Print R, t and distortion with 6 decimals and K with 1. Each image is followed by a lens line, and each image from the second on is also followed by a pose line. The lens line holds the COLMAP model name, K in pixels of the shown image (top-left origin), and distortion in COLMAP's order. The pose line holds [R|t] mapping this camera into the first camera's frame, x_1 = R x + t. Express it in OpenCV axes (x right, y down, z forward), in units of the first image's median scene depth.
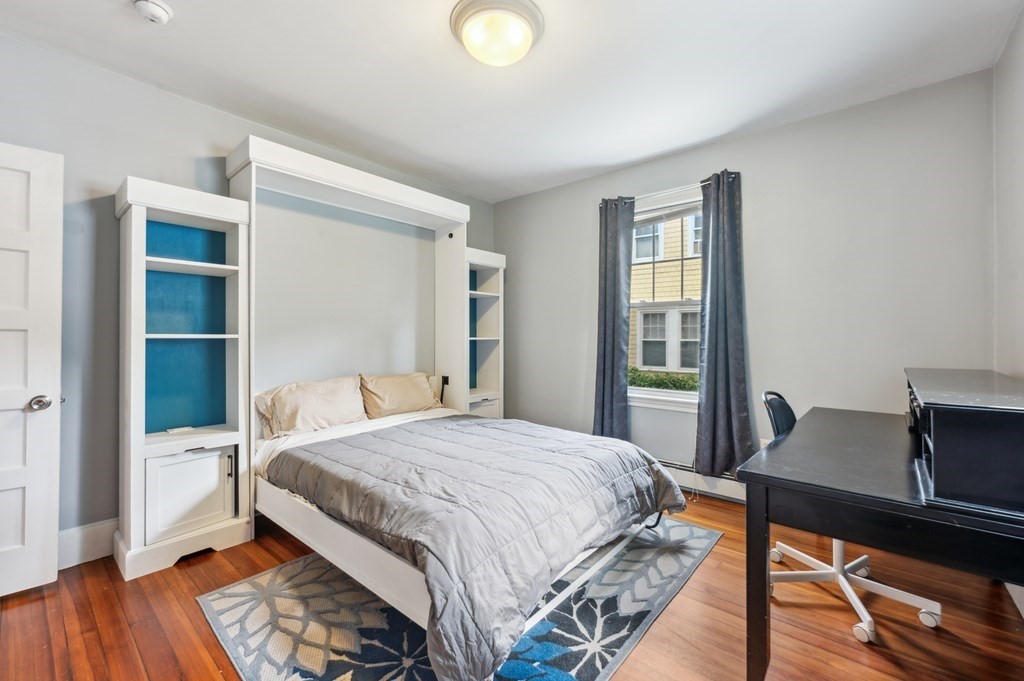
lens RADIAL K [[416.2, 0, 517.4], [0, 416.2, 336.2], [0, 0, 1]] dist [-0.004290, 0.000176]
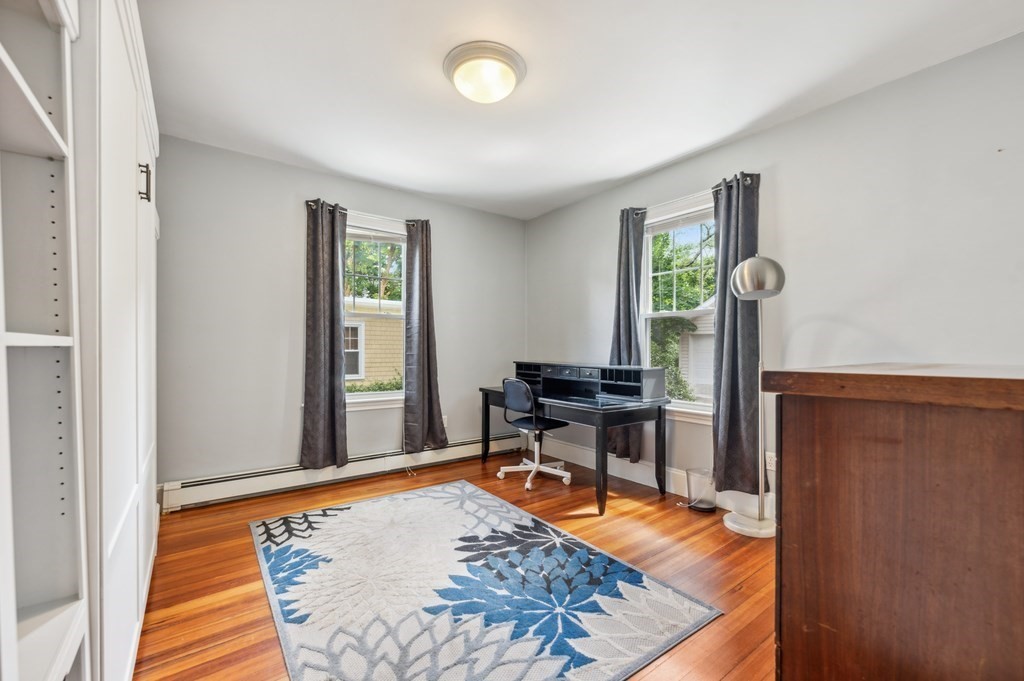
lens RADIAL K [[416.2, 0, 511.6], [0, 416.2, 347.0], [0, 0, 1]] dist [-0.004290, 0.000176]
pose [[0.225369, -0.002265, 0.974271, -1.208846], [-0.007722, 0.999962, 0.004111, 0.000884], [-0.974243, -0.008450, 0.225343, 0.700839]]
